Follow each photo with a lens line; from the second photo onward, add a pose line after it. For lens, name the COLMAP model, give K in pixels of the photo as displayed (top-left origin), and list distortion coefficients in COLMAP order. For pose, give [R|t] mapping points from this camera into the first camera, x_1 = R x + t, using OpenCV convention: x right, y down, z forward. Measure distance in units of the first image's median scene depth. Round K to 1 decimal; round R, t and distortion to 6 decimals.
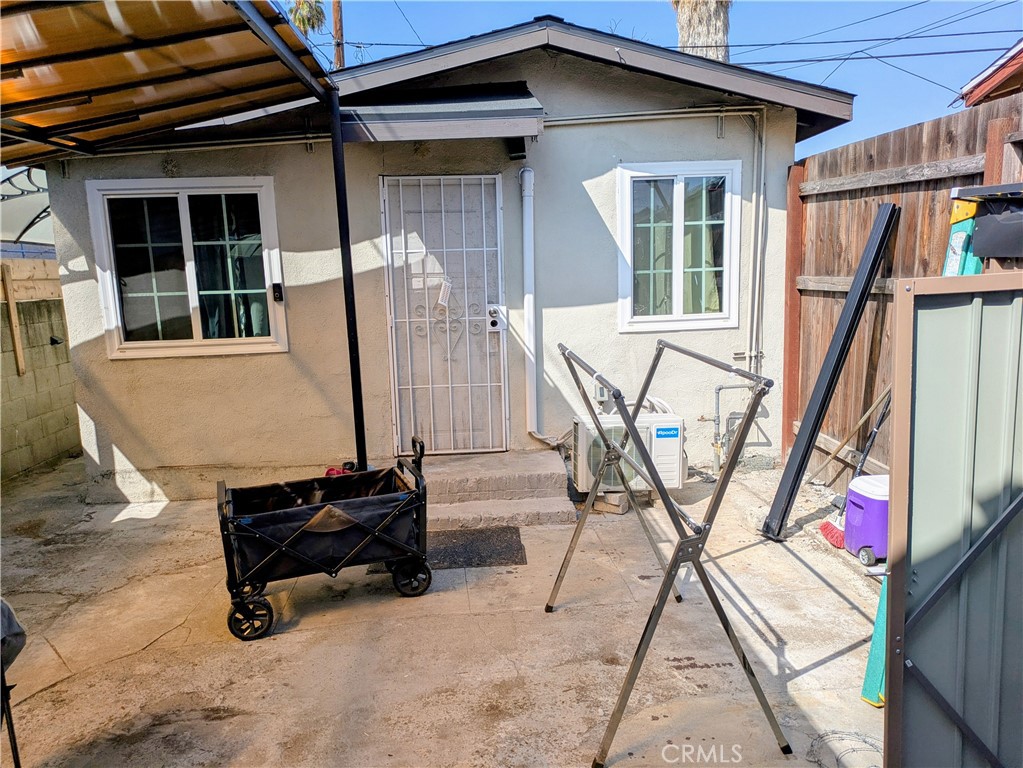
lens RADIAL K [[717.3, 0, 510.8], [0, 717.3, 410.0], [0, 0, 1]] dist [0.061808, -0.060800]
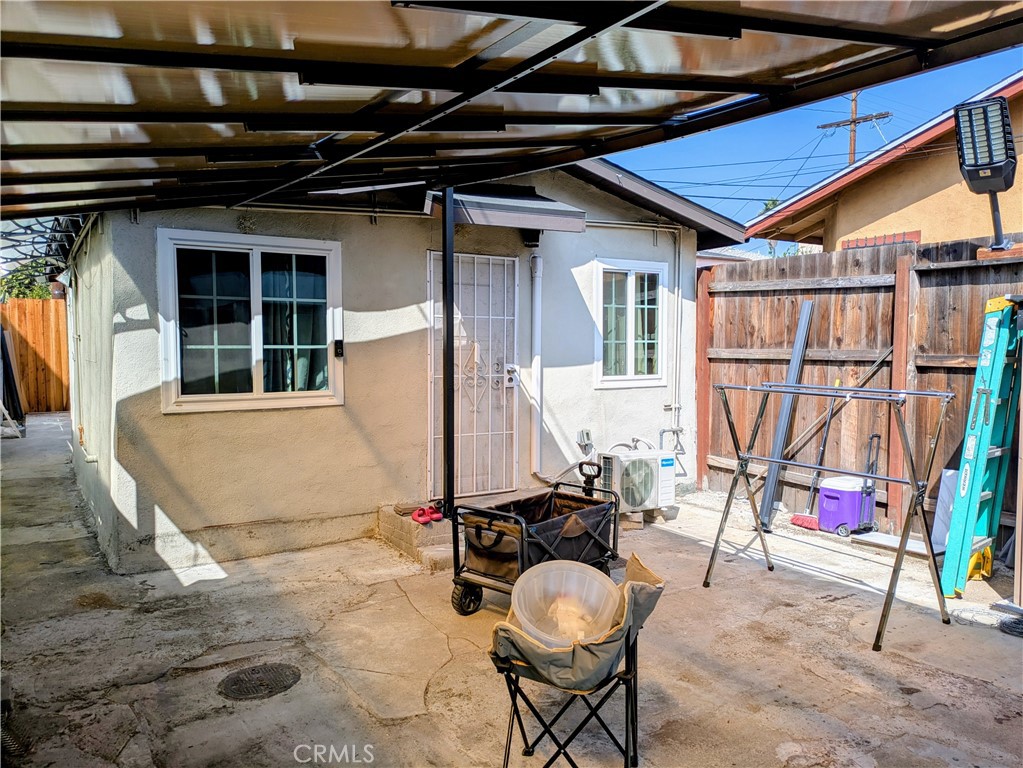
lens RADIAL K [[717.3, 0, 510.8], [0, 717.3, 410.0], [0, 0, 1]] dist [0.061808, -0.060800]
pose [[0.892792, -0.008433, 0.450389, -0.574741], [0.058276, 0.993585, -0.096916, 0.043252], [-0.446683, 0.112772, 0.887557, -0.034917]]
